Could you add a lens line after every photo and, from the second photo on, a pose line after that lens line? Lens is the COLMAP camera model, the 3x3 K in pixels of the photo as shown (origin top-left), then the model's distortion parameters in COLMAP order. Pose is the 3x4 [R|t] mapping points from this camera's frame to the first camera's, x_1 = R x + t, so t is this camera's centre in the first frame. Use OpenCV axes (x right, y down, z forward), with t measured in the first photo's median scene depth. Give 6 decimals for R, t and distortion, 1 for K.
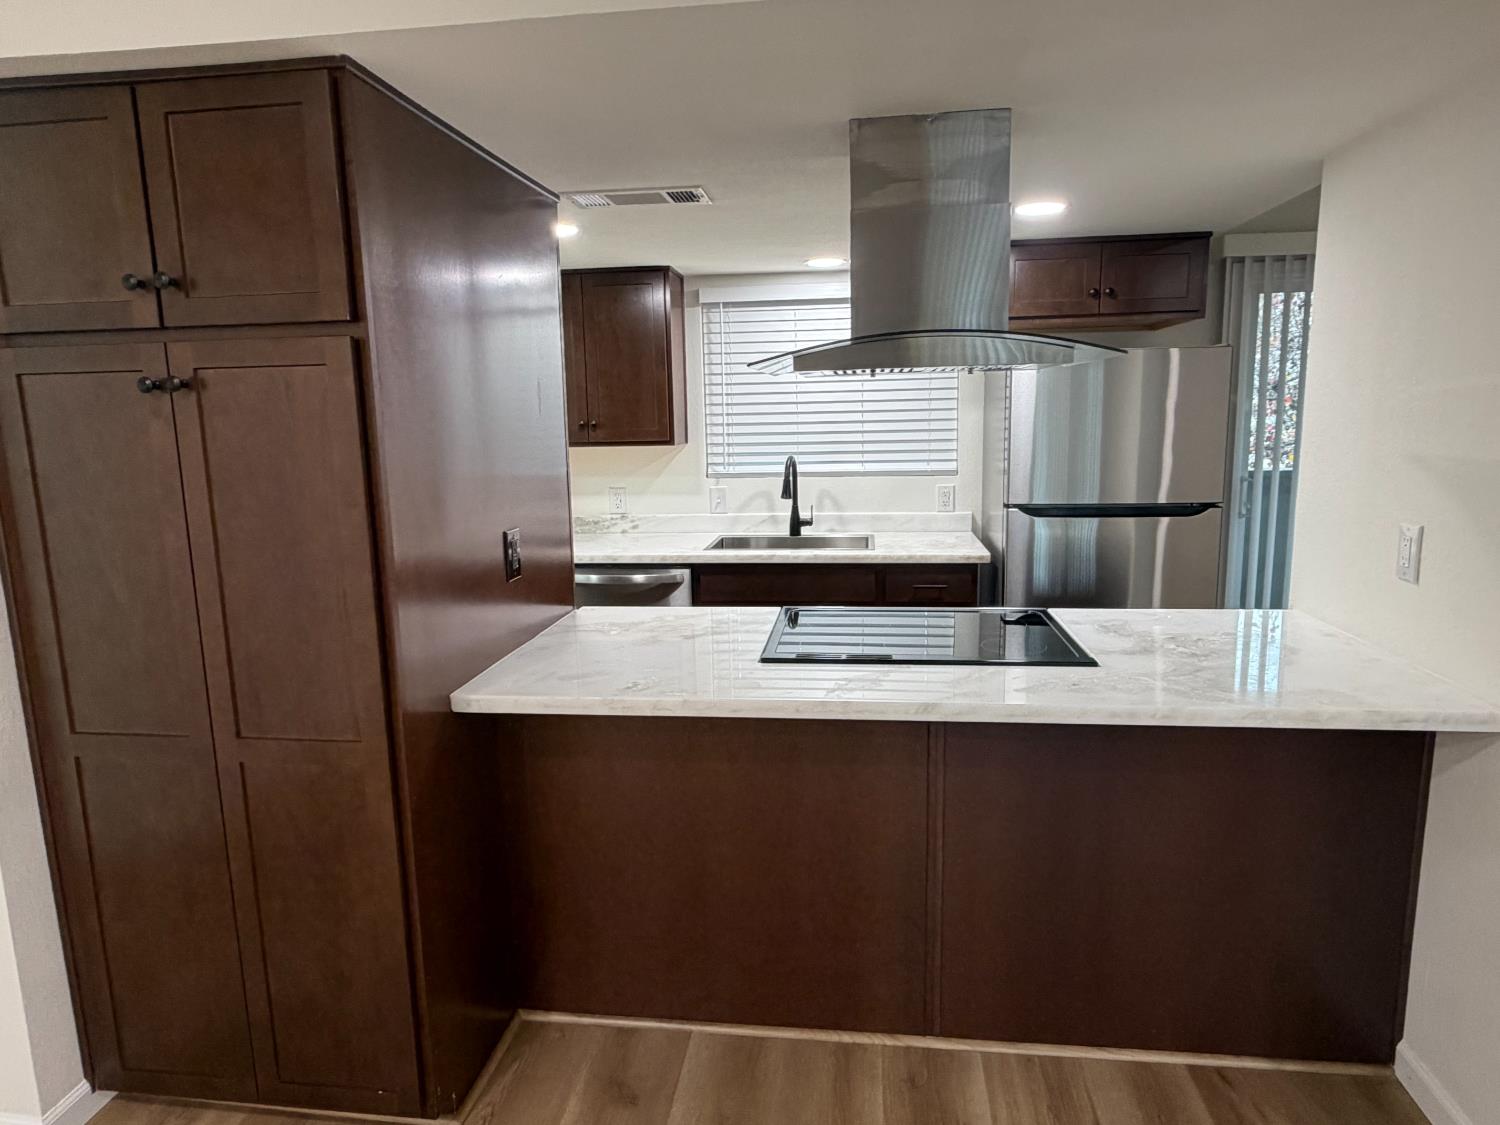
lens RADIAL K [[933.7, 0, 736.7], [0, 933.7, 565.3], [0, 0, 1]] dist [-0.000187, -0.001108]
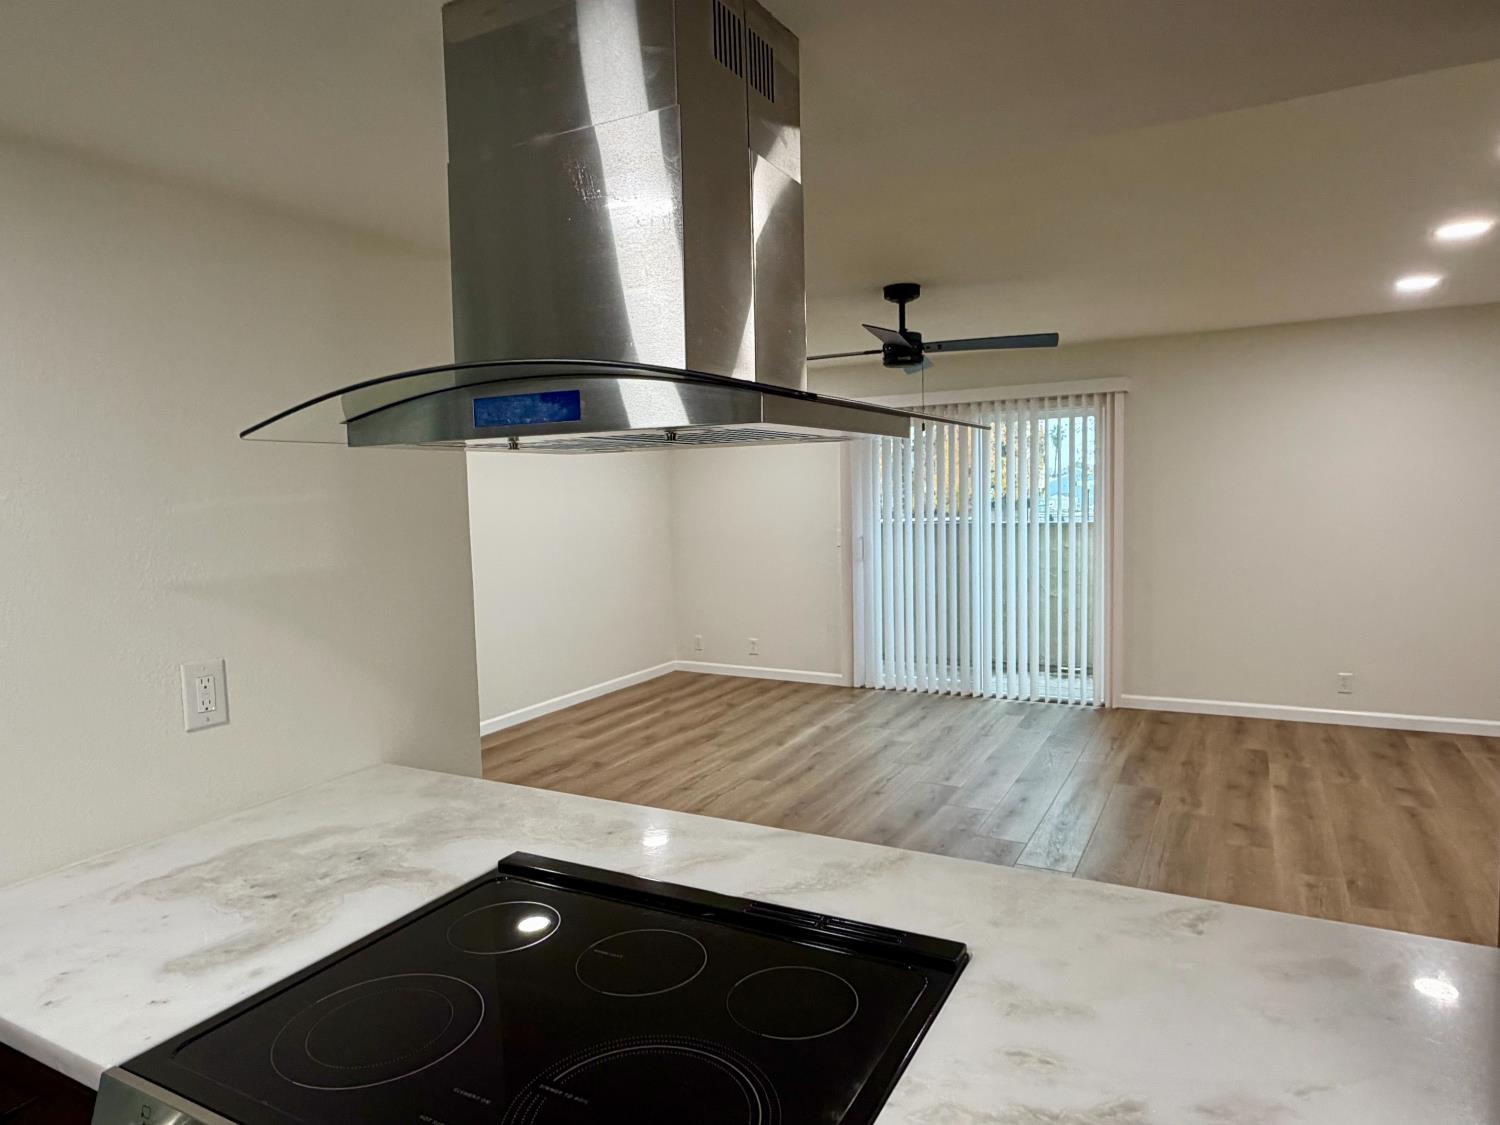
lens RADIAL K [[933.7, 0, 746.3], [0, 933.7, 553.8], [0, 0, 1]] dist [-0.000187, -0.001108]
pose [[-0.933425, 0.025262, 0.357883, -0.057743], [0.110147, 0.969523, 0.218846, -0.269514], [-0.341447, 0.243696, -0.907759, 1.556371]]
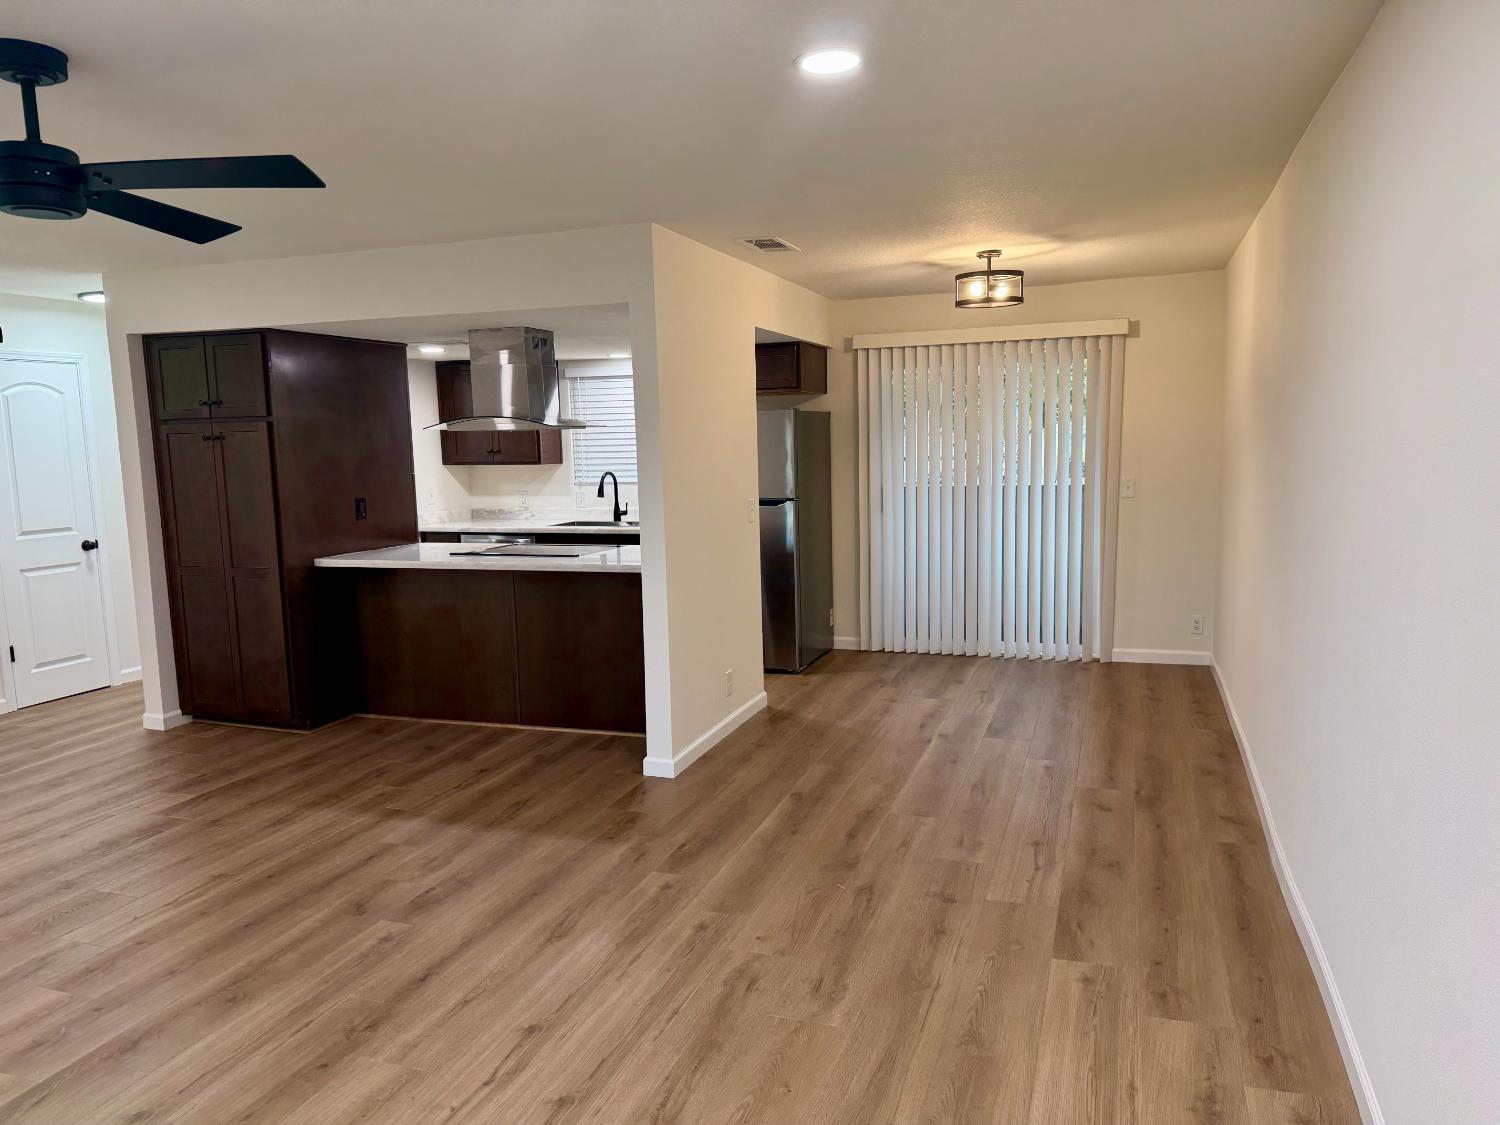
lens RADIAL K [[1052.3, 0, 752.7], [0, 1052.3, 566.8], [0, 0, 1]] dist [0.033225, -0.040478]
pose [[0.977584, 0.024754, -0.209085, 1.336496], [-0.032888, 0.998828, -0.035518, 0.205439], [0.207961, 0.041598, 0.977252, -1.420555]]
